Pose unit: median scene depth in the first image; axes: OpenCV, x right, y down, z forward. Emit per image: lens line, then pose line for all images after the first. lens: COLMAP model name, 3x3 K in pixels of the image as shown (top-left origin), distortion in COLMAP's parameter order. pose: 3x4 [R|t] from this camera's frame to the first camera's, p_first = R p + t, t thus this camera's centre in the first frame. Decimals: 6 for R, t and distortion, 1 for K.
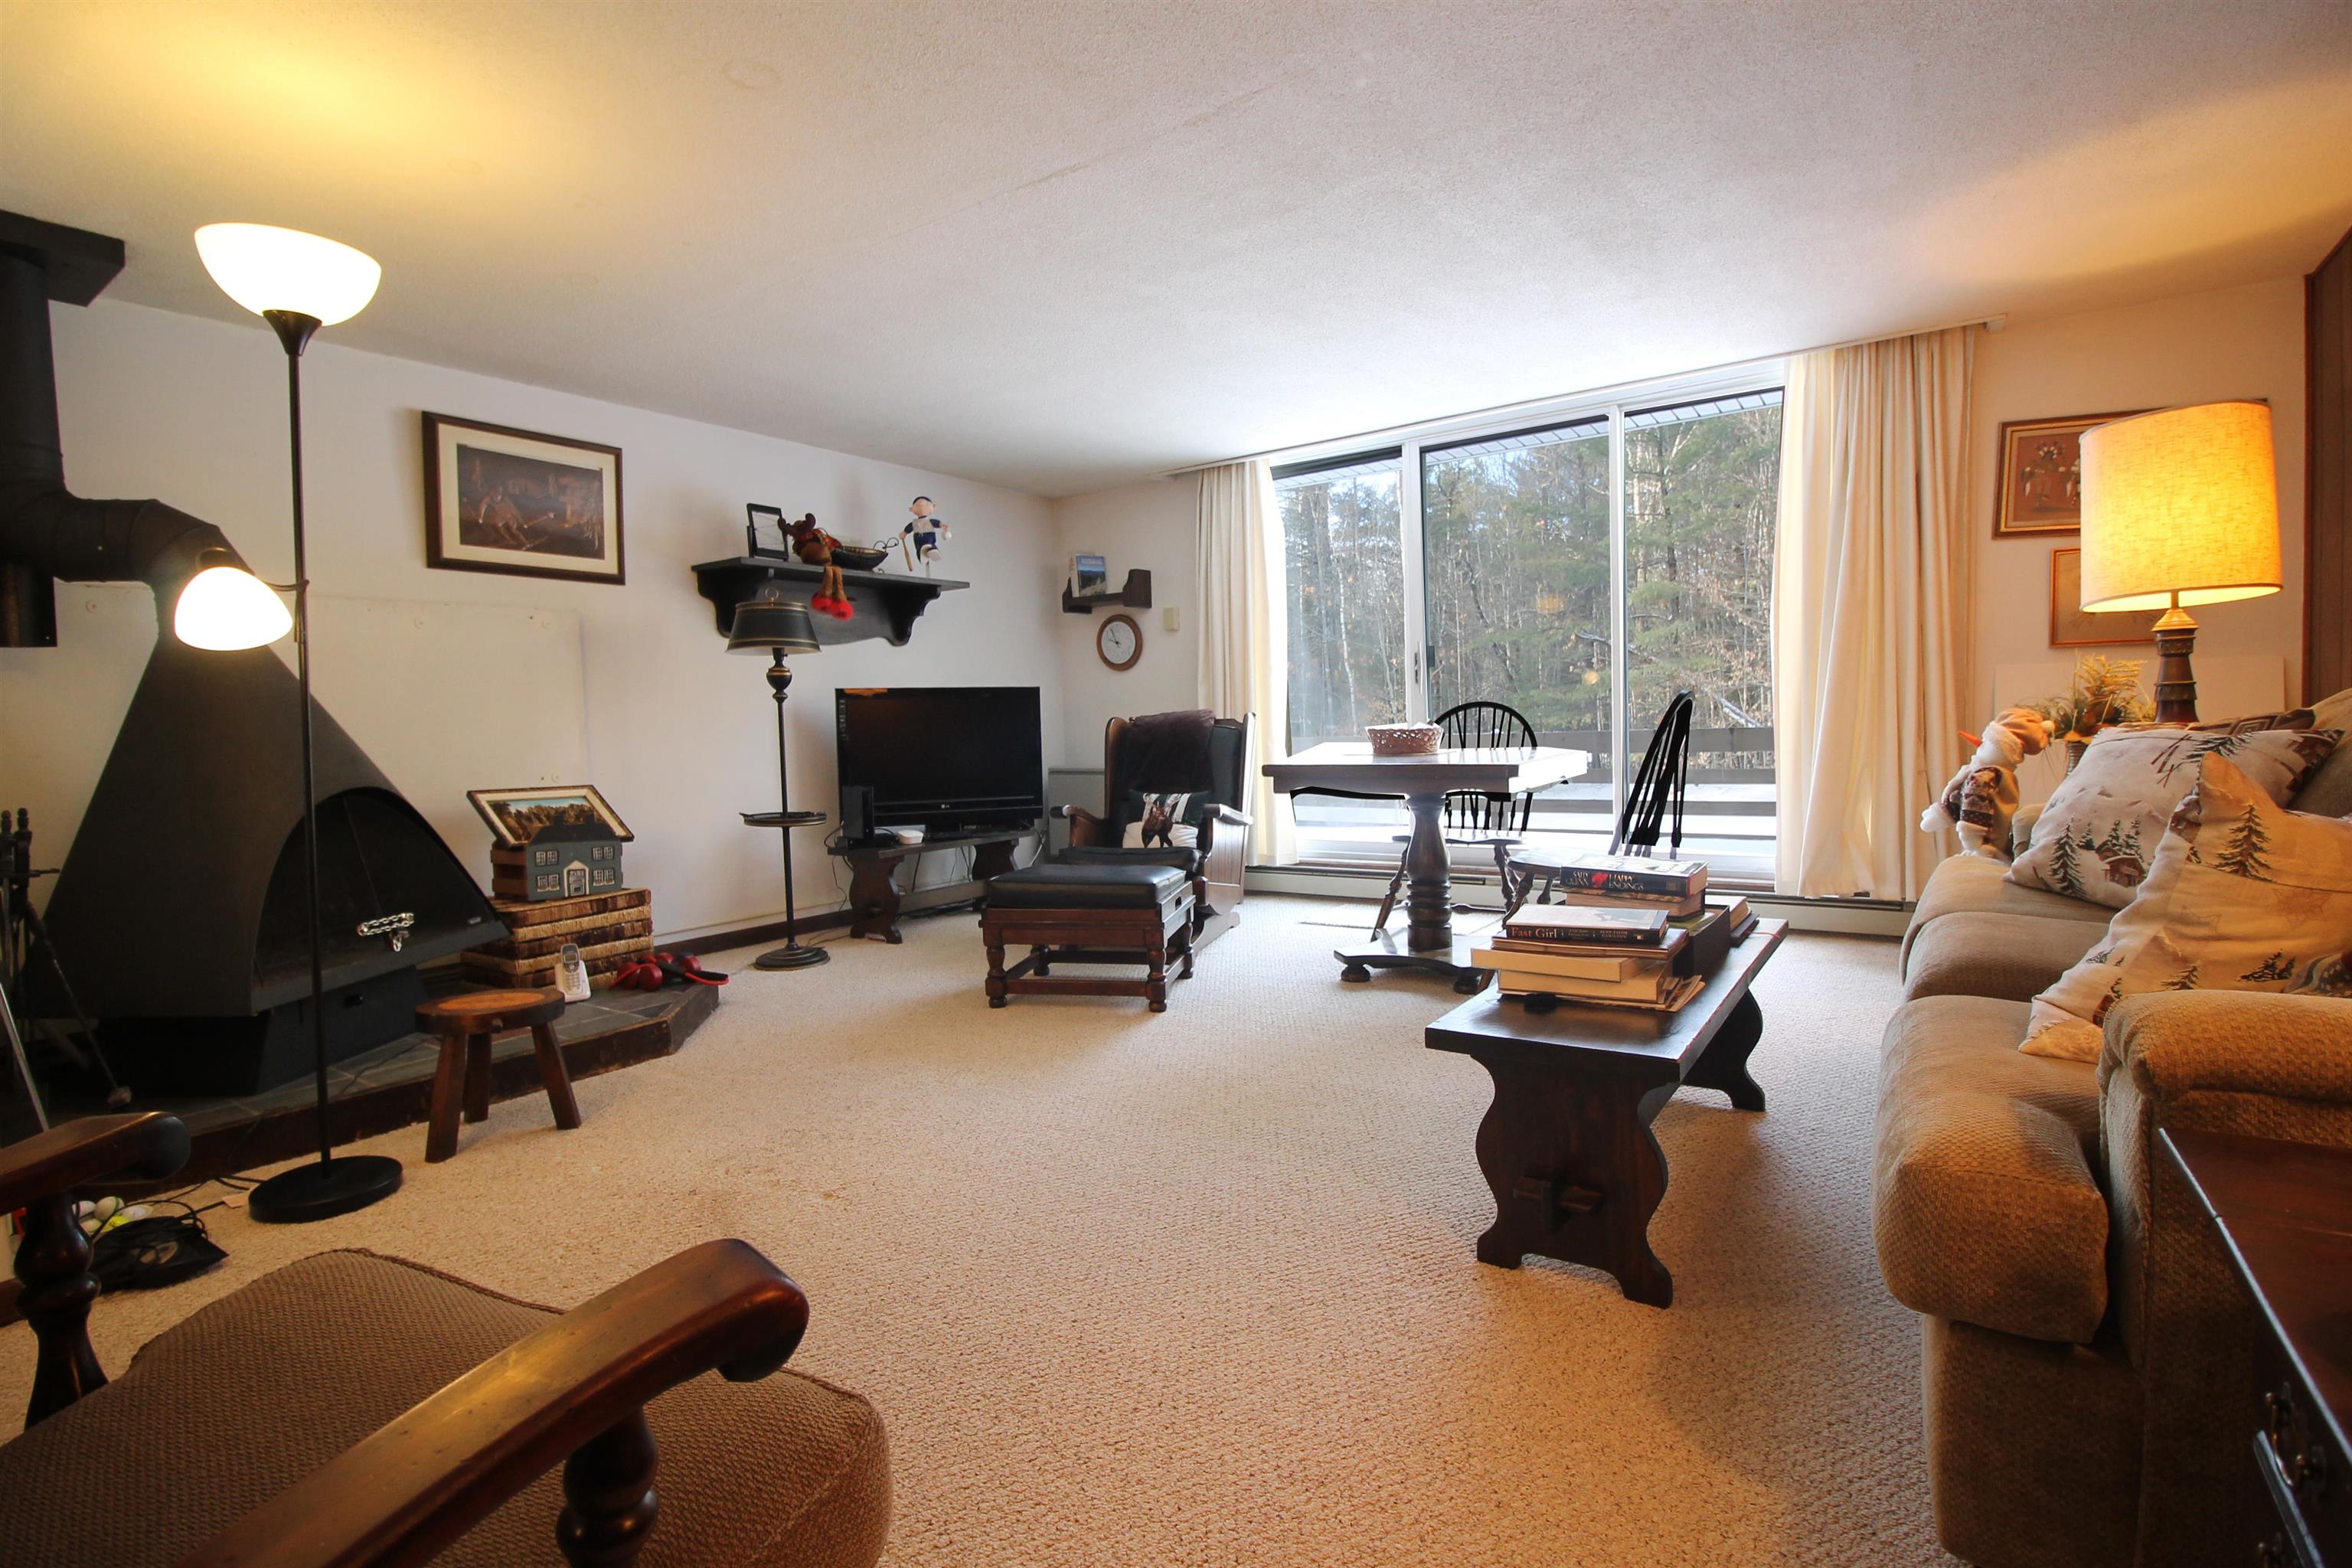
lens RADIAL K [[1108.0, 0, 1186.6], [0, 1108.0, 769.5], [0, 0, 1]] dist [0.008628, -0.017904]
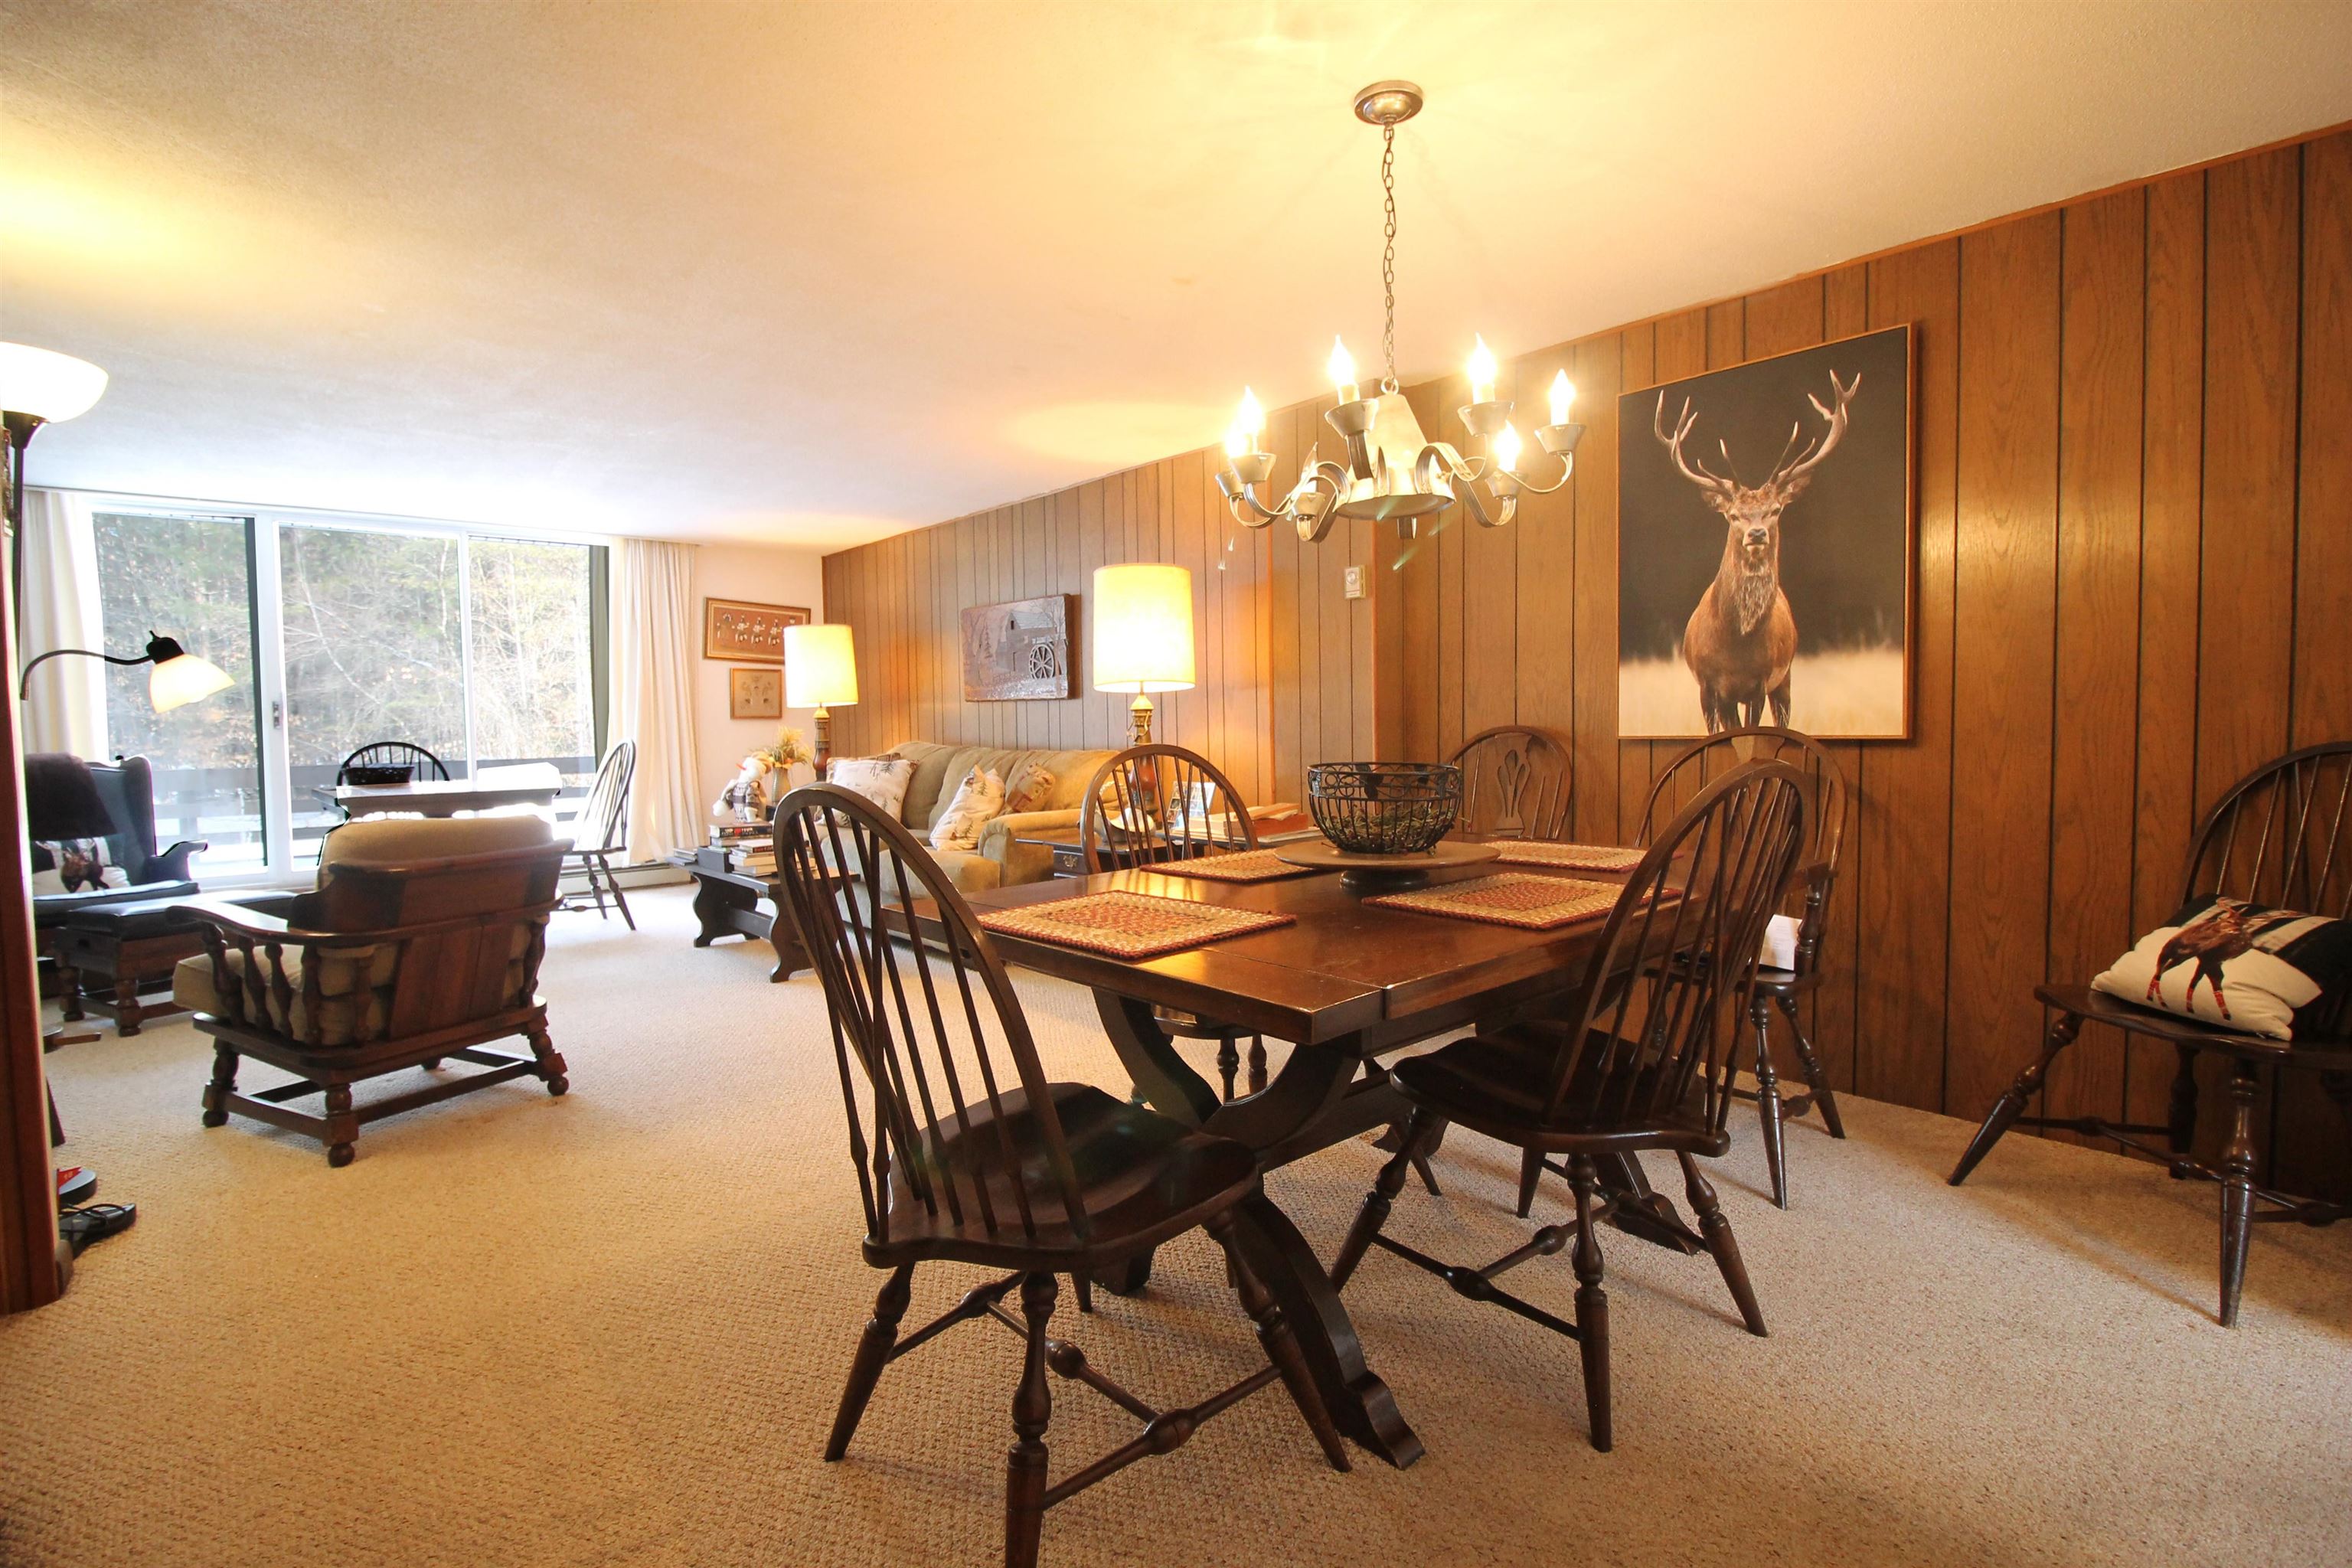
lens RADIAL K [[1108.0, 0, 1186.6], [0, 1108.0, 769.5], [0, 0, 1]] dist [0.008628, -0.017904]
pose [[0.247089, -0.021252, 0.968760, -0.116498], [0.046252, 0.998879, 0.010116, -0.000573], [-0.967888, 0.042307, 0.247795, -0.031702]]
